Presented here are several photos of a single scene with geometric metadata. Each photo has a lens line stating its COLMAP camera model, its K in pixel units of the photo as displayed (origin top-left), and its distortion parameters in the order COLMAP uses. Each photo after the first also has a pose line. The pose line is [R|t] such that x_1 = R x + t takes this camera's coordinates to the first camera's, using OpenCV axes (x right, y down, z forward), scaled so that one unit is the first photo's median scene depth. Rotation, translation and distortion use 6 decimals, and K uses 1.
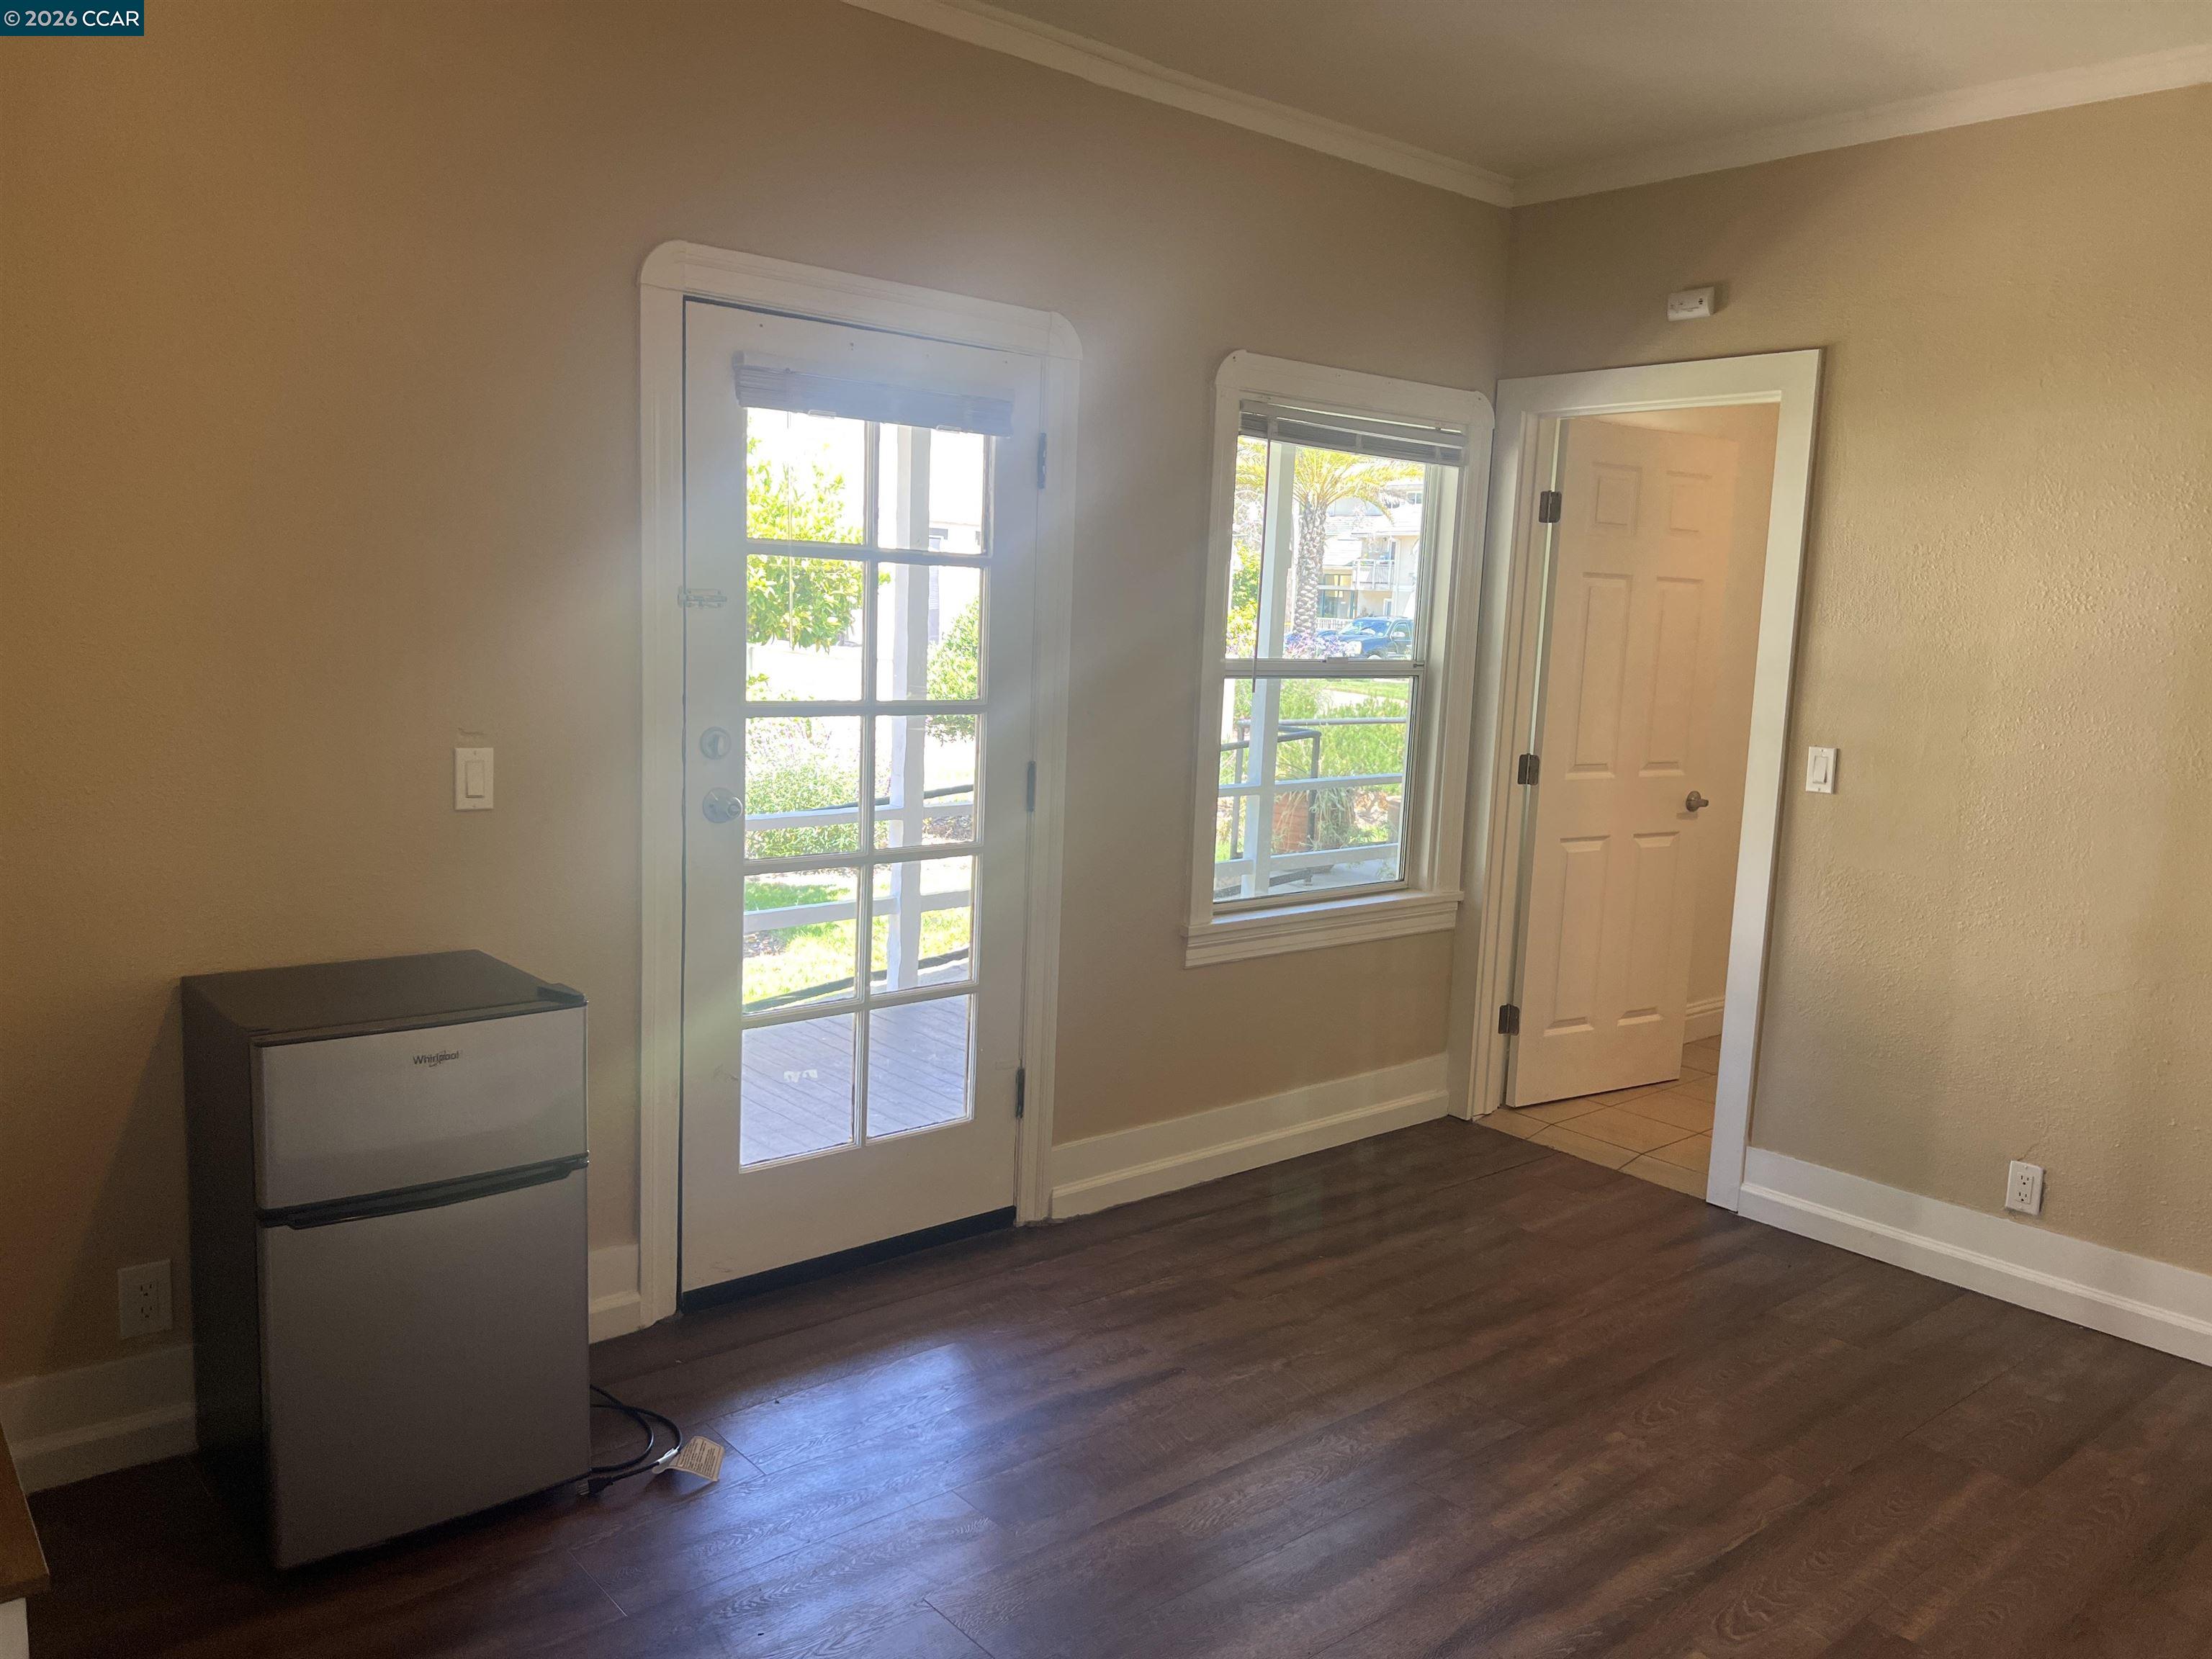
lens RADIAL K [[1657.7, 0, 1116.2], [0, 1657.7, 824.9], [0, 0, 1]] dist [0.078079, -0.138638]
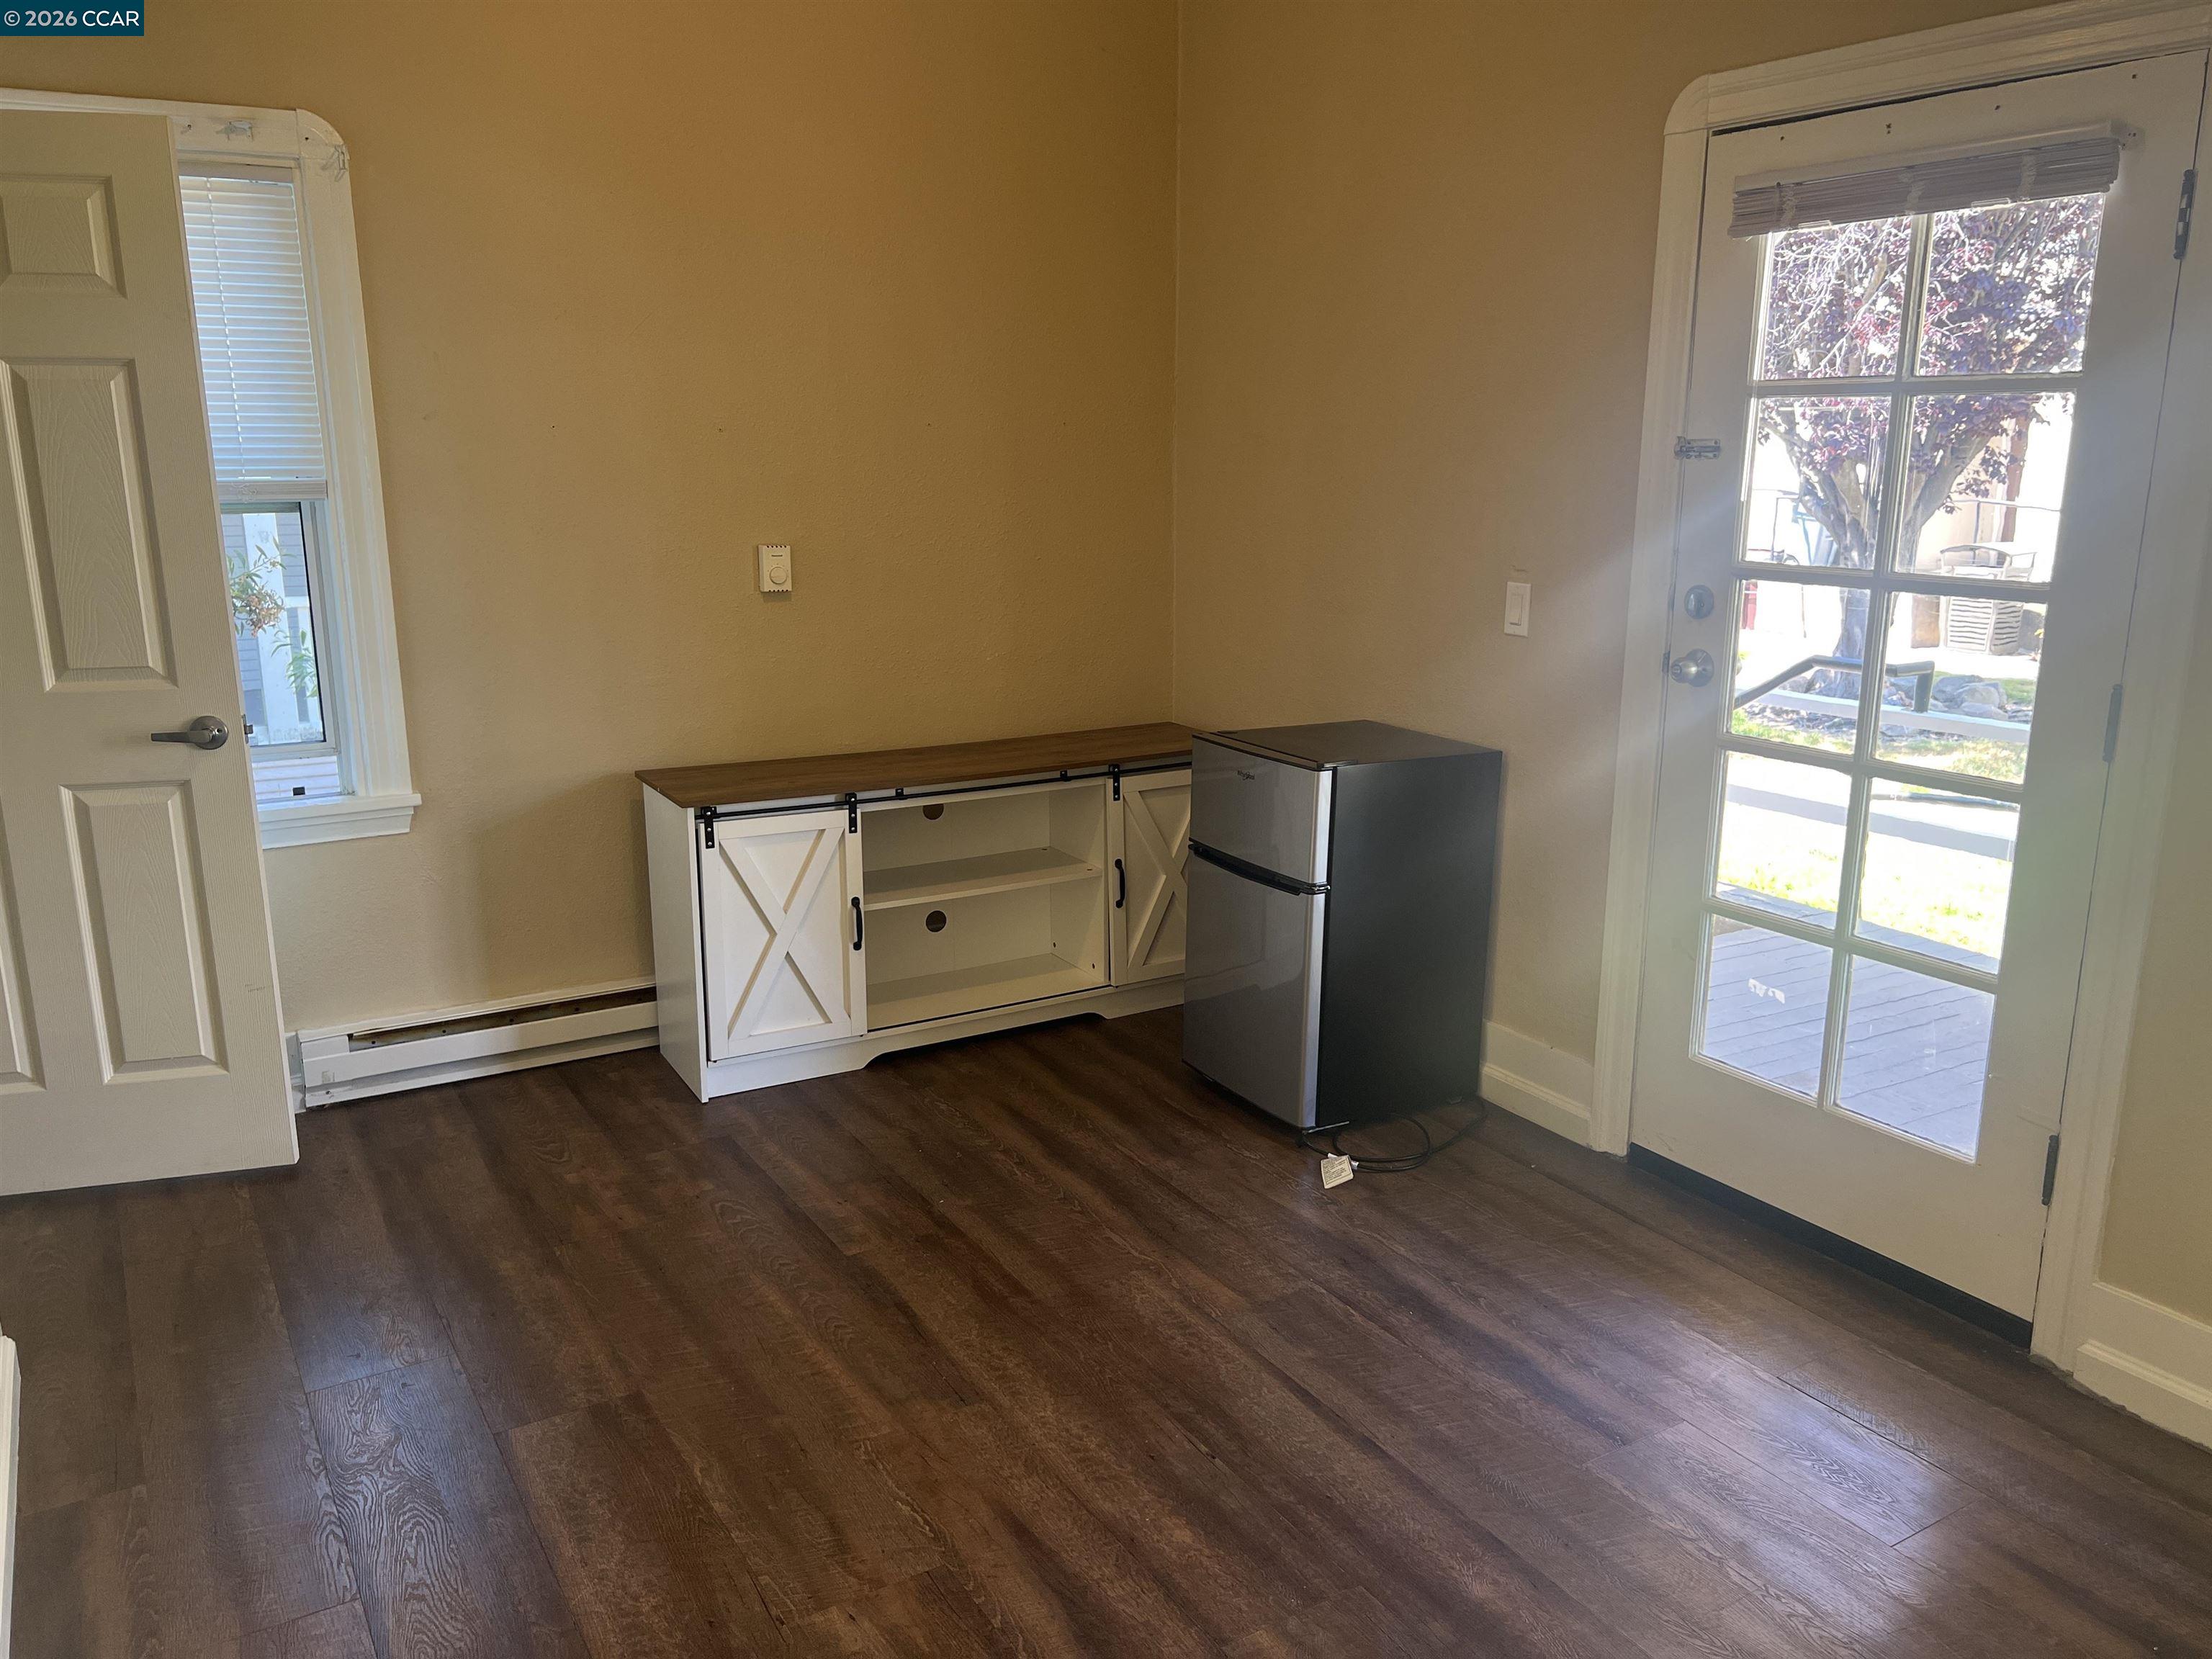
lens RADIAL K [[1657.7, 0, 1116.2], [0, 1657.7, 824.9], [0, 0, 1]] dist [0.078079, -0.138638]
pose [[-0.167168, 0.171055, -0.970976, 0.688910], [-0.149687, 0.969015, 0.196481, -0.056175], [0.974499, 0.178187, -0.136383, 0.735023]]
